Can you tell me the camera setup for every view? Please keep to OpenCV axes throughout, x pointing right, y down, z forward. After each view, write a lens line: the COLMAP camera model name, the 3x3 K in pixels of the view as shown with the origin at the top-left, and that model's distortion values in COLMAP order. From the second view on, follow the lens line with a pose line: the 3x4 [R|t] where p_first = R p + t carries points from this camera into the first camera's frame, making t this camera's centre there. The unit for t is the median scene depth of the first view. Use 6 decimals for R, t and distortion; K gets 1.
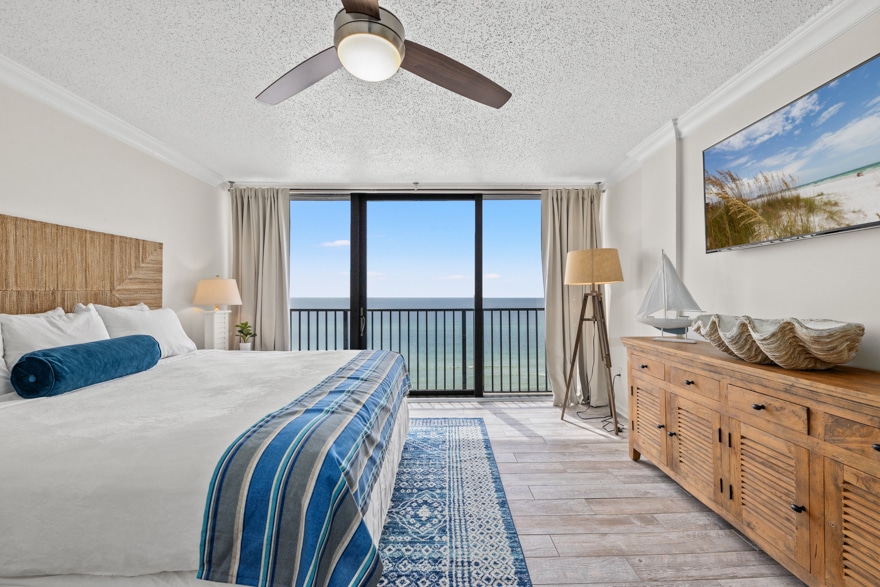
lens RADIAL K [[366.2, 0, 438.6], [0, 366.2, 294.2], [0, 0, 1]] dist [0.000547, -0.002756]
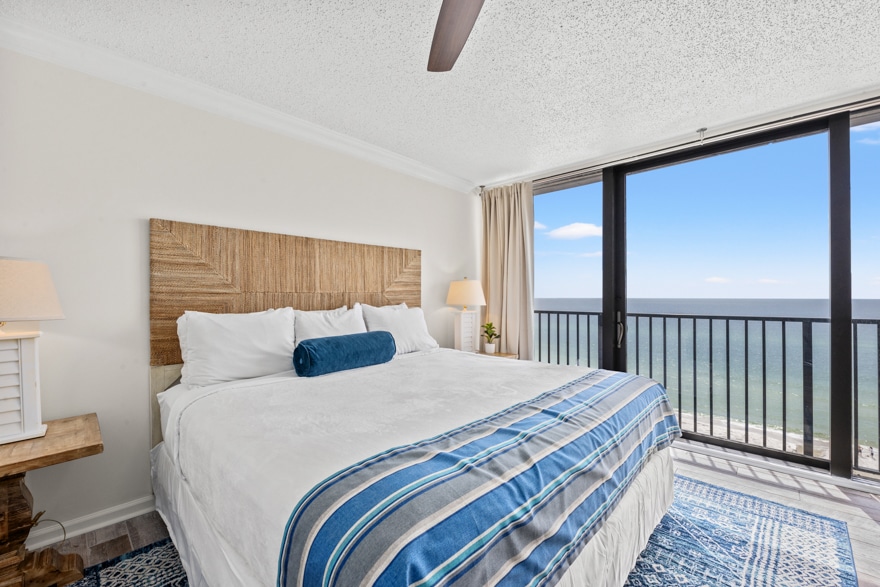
lens RADIAL K [[366.2, 0, 429.2], [0, 366.2, 295.0], [0, 0, 1]] dist [0.000547, -0.002756]
pose [[0.718417, -0.003581, -0.695604, 0.064737], [0.003983, 0.999992, -0.001034, 0.000740], [0.695601, -0.002028, 0.718425, 0.232212]]
